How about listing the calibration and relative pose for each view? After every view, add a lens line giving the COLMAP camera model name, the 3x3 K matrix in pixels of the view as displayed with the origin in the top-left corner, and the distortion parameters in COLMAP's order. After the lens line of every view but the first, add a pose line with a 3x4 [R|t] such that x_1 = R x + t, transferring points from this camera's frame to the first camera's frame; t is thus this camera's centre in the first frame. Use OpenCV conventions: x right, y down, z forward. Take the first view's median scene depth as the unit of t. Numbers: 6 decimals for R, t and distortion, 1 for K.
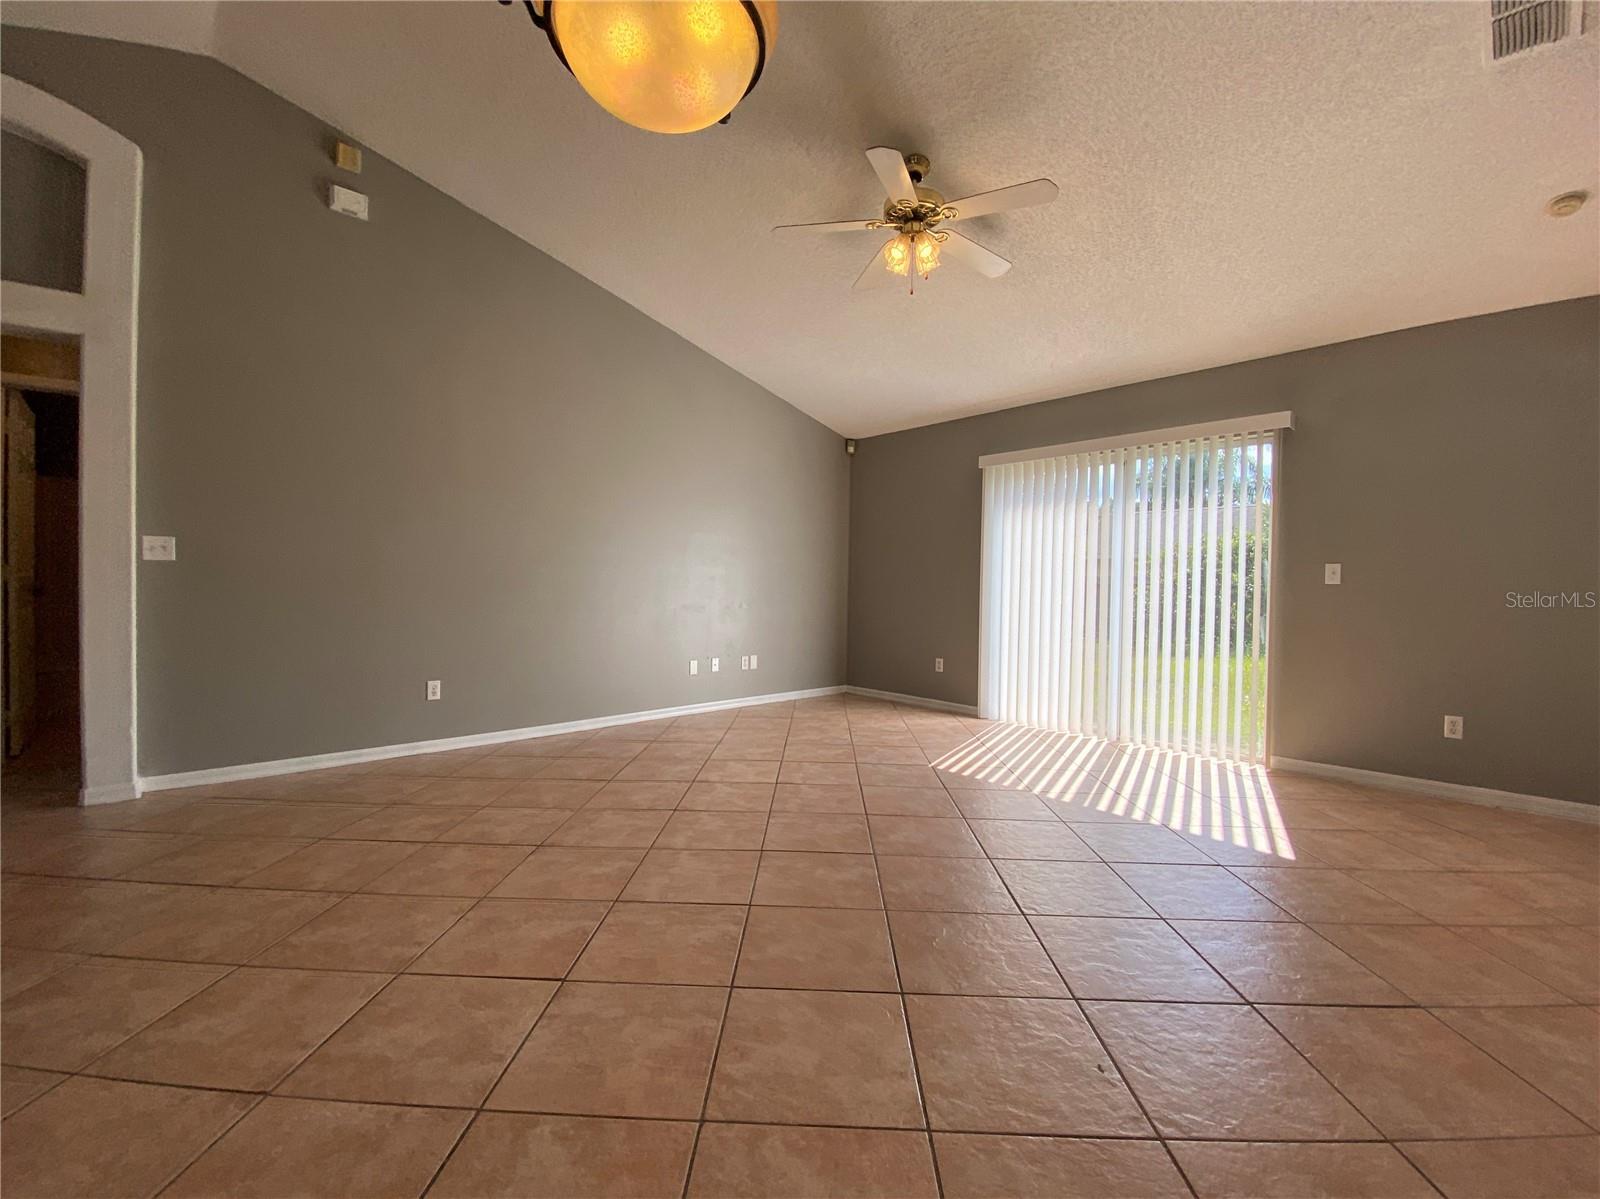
lens RADIAL K [[656.4, 0, 800.0], [0, 656.4, 599.5], [0, 0, 1]] dist [0.002380, 0.000154]
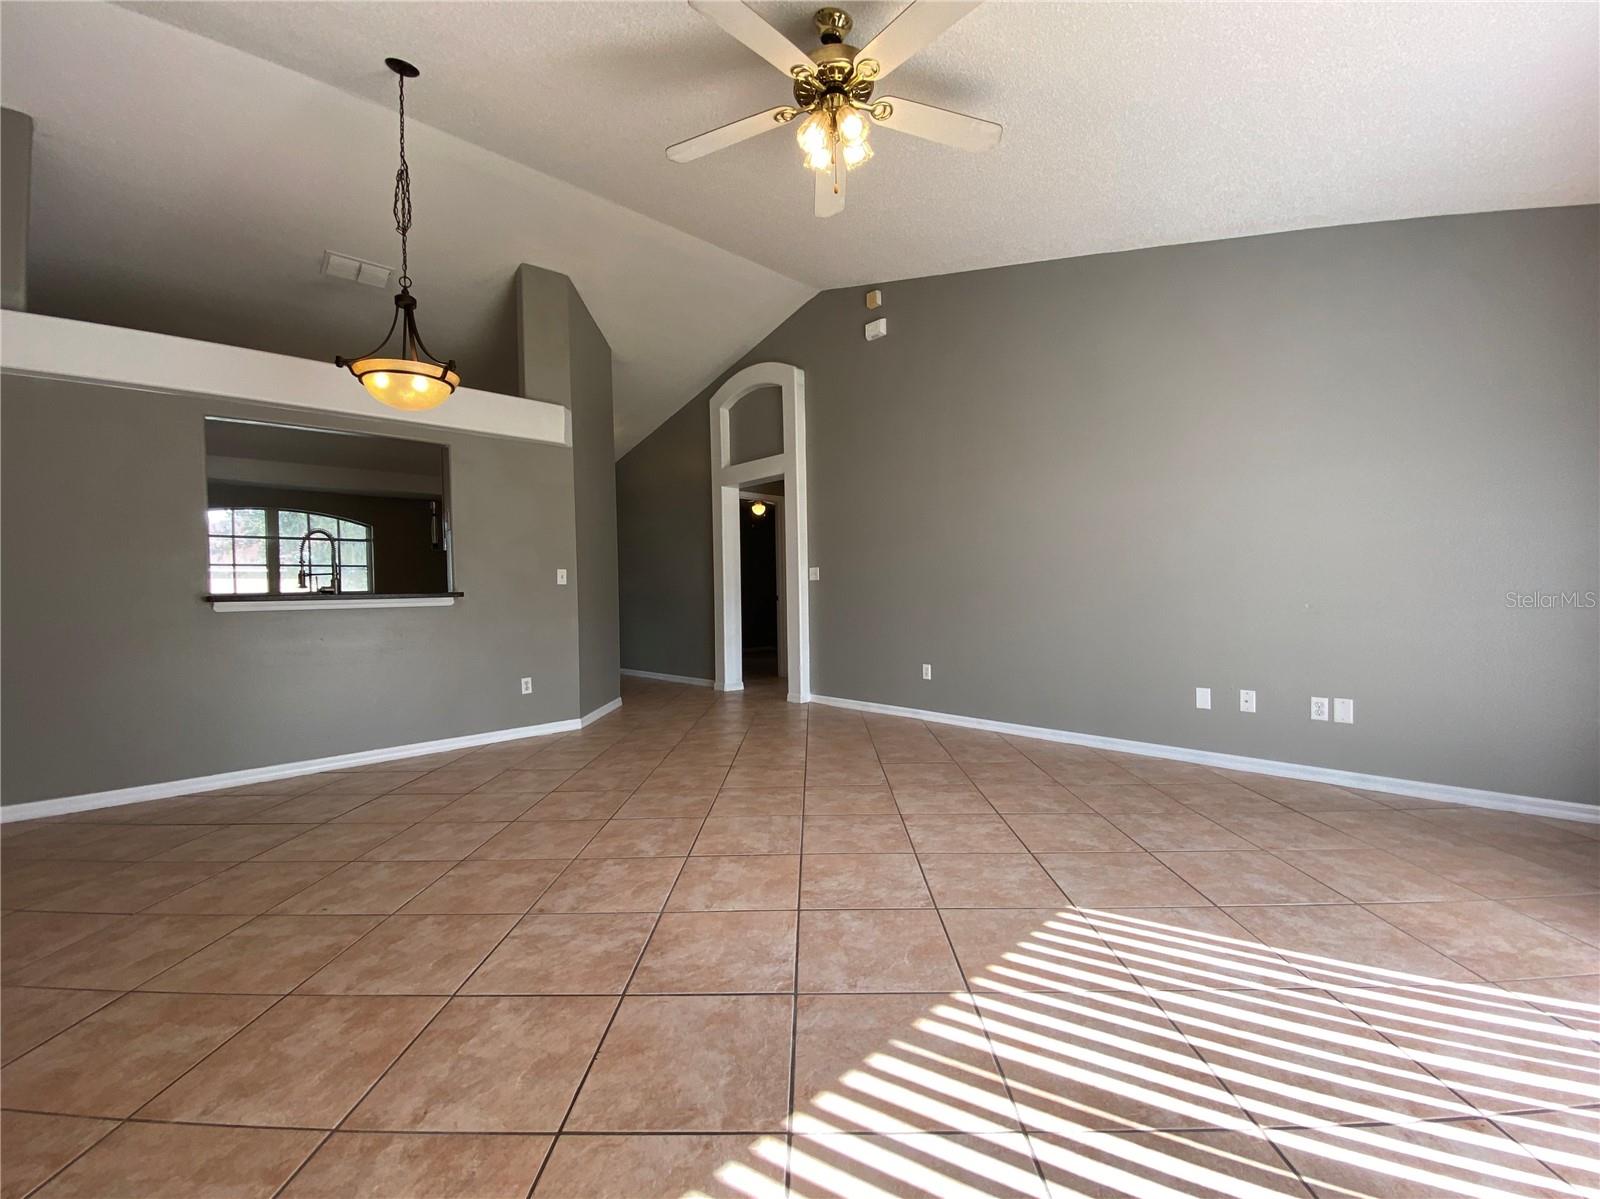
lens RADIAL K [[661.8, 0, 800.0], [0, 661.8, 599.5], [0, 0, 1]] dist [0.042559, -0.022576]
pose [[0.021371, -0.004753, -0.999760, 0.897587], [-0.001554, 0.999987, -0.004788, 0.003813], [0.999770, 0.001656, 0.021363, 0.912773]]
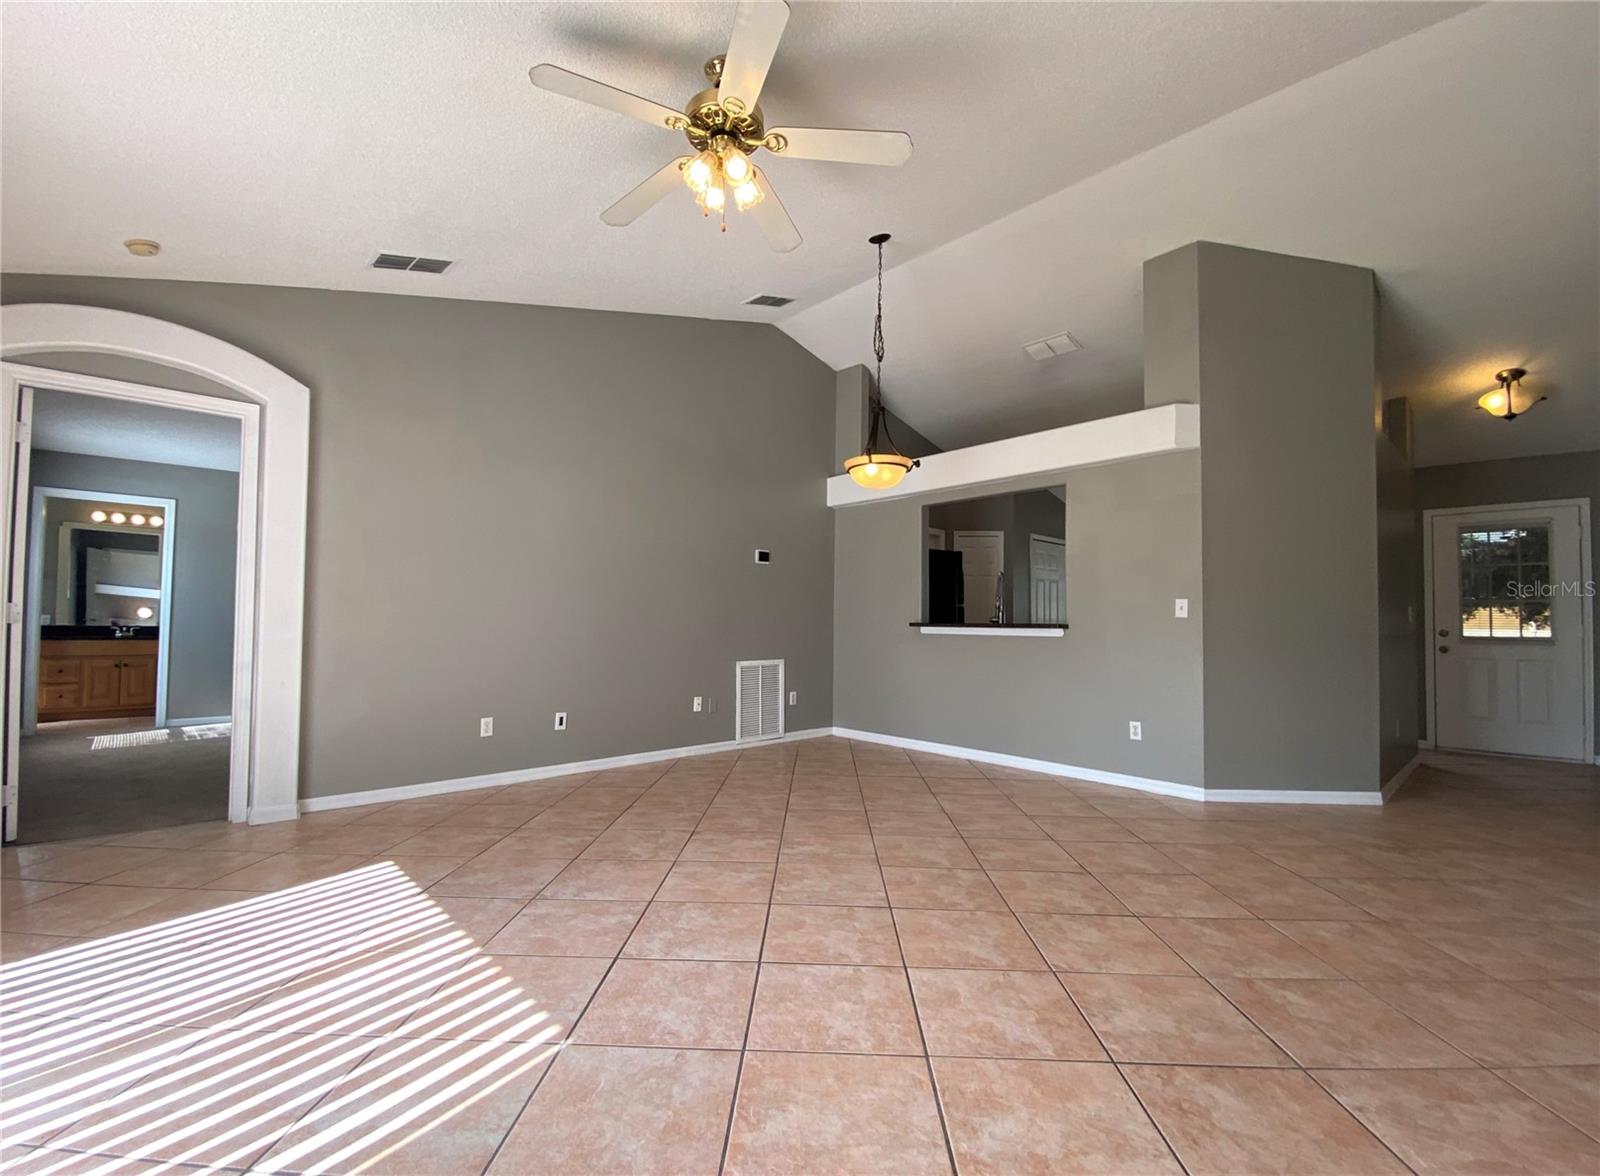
lens RADIAL K [[706.2, 0, 801.0], [0, 706.2, 611.3], [0, 0, 1]] dist [0.022530, -0.000164]
pose [[-0.999571, -0.028926, -0.004560, 0.071803], [-0.028942, 0.999574, 0.003641, -0.032878], [0.004453, 0.003771, -0.999983, 1.744806]]
